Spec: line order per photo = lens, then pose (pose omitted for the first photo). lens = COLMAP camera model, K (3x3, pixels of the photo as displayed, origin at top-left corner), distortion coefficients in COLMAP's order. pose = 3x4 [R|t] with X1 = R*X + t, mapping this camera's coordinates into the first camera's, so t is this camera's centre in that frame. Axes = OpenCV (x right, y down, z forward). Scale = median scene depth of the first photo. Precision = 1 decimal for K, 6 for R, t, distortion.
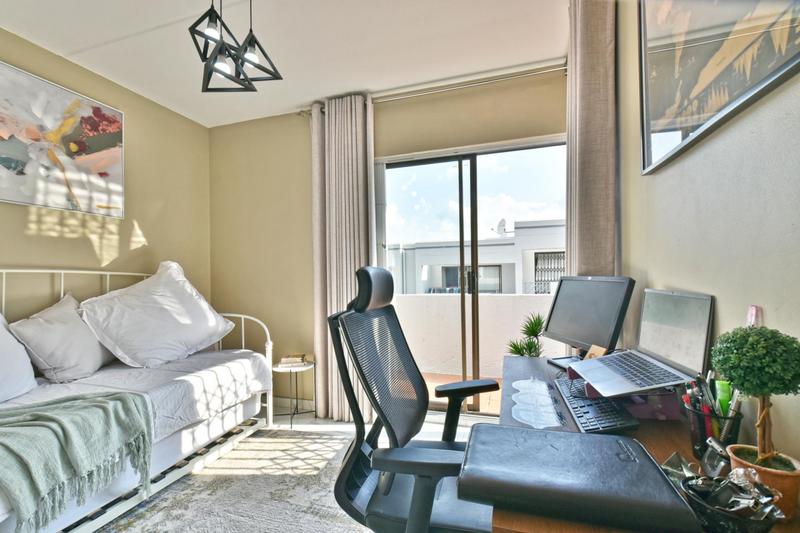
lens RADIAL K [[353.0, 0, 396.9], [0, 353.0, 273.3], [0, 0, 1]] dist [-0.001377, -0.000537]
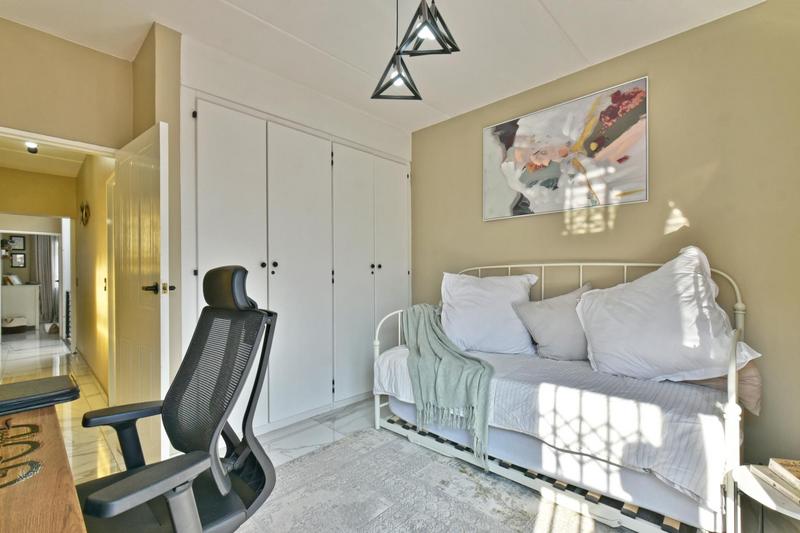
lens RADIAL K [[361.5, 0, 400.3], [0, 361.5, 277.4], [0, 0, 1]] dist [0.004125, -0.000978]
pose [[-0.432549, 0.025343, -0.901254, 0.328240], [0.019218, 0.999637, 0.018885, 0.002953], [0.901405, -0.009152, -0.432879, 0.966144]]
